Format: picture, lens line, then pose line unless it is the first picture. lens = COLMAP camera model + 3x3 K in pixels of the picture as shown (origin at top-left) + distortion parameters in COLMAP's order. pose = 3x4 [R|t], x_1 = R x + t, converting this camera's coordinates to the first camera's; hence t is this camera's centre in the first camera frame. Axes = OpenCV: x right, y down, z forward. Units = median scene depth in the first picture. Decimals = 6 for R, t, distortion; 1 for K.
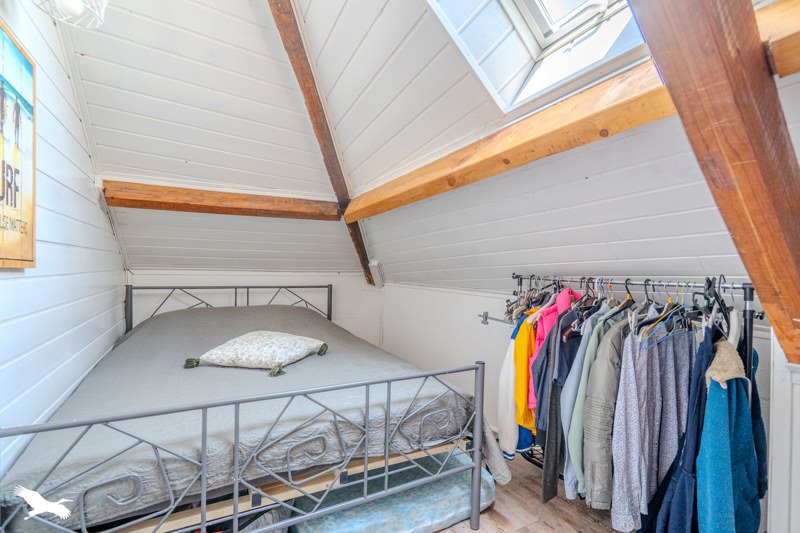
lens RADIAL K [[359.6, 0, 402.9], [0, 359.6, 282.6], [0, 0, 1]] dist [-0.001040, -0.000136]
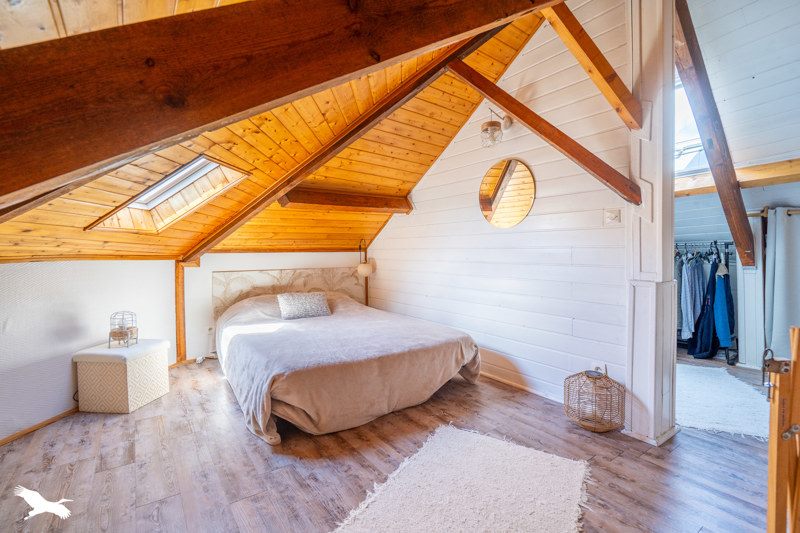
lens RADIAL K [[362.8, 0, 400.0], [0, 362.8, 266.5], [0, 0, 1]] dist [-0.000885, 0.000252]
pose [[0.993202, -0.037807, 0.110090, -1.795478], [0.038110, 0.999273, -0.000648, 0.090556], [-0.109985, 0.004839, 0.993921, -1.453493]]
